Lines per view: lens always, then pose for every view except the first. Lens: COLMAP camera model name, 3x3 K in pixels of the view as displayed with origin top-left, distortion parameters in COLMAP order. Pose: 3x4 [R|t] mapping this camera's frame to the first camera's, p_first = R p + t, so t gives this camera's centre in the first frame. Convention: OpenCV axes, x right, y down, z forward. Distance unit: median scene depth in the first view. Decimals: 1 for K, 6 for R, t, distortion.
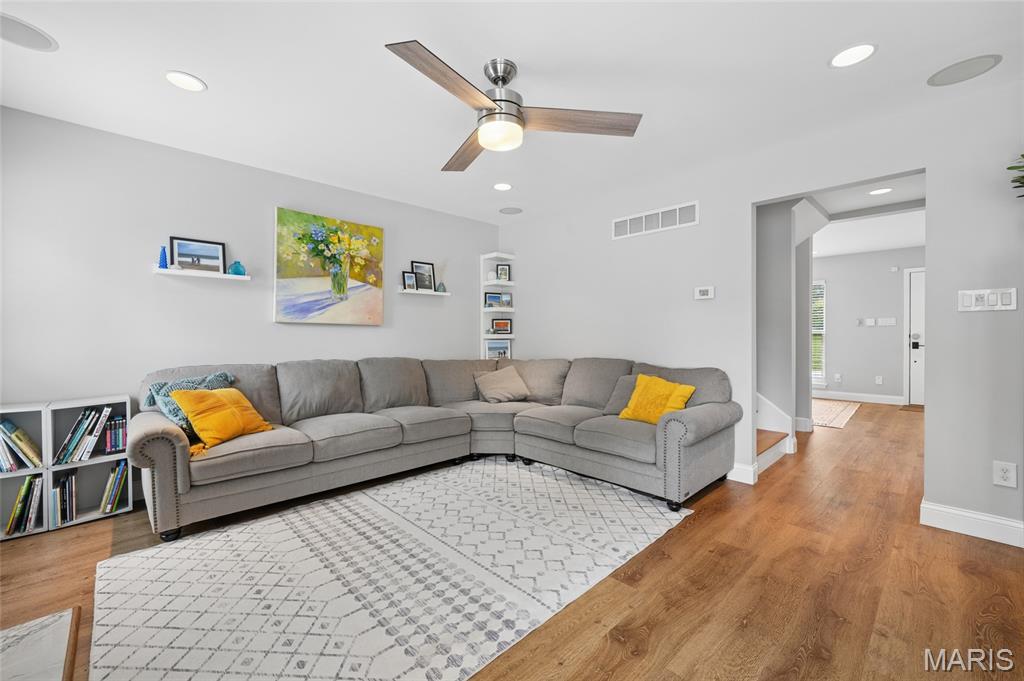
lens RADIAL K [[416.7, 0, 510.2], [0, 416.7, 339.0], [0, 0, 1]] dist [0.000777, 0.000364]
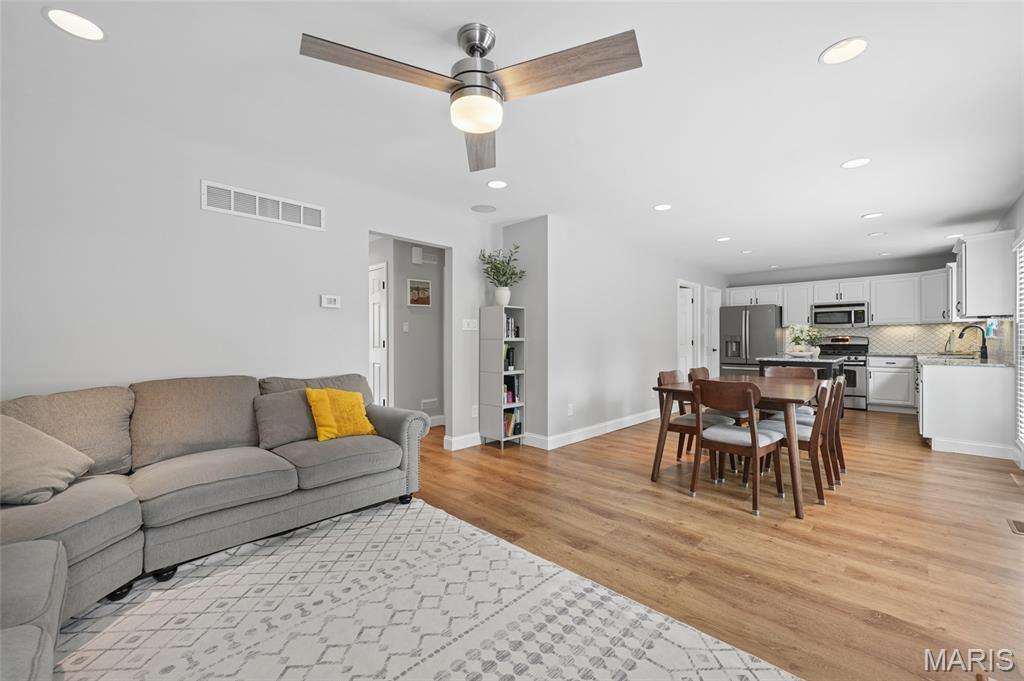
lens RADIAL K [[413.9, 0, 507.2], [0, 413.9, 345.1], [0, 0, 1]] dist [-0.000573, 0.000063]
pose [[-0.026767, -0.006329, 0.999622, -0.846493], [0.011826, 0.999908, 0.006648, -0.010042], [-0.999572, 0.012000, -0.026689, 0.918980]]
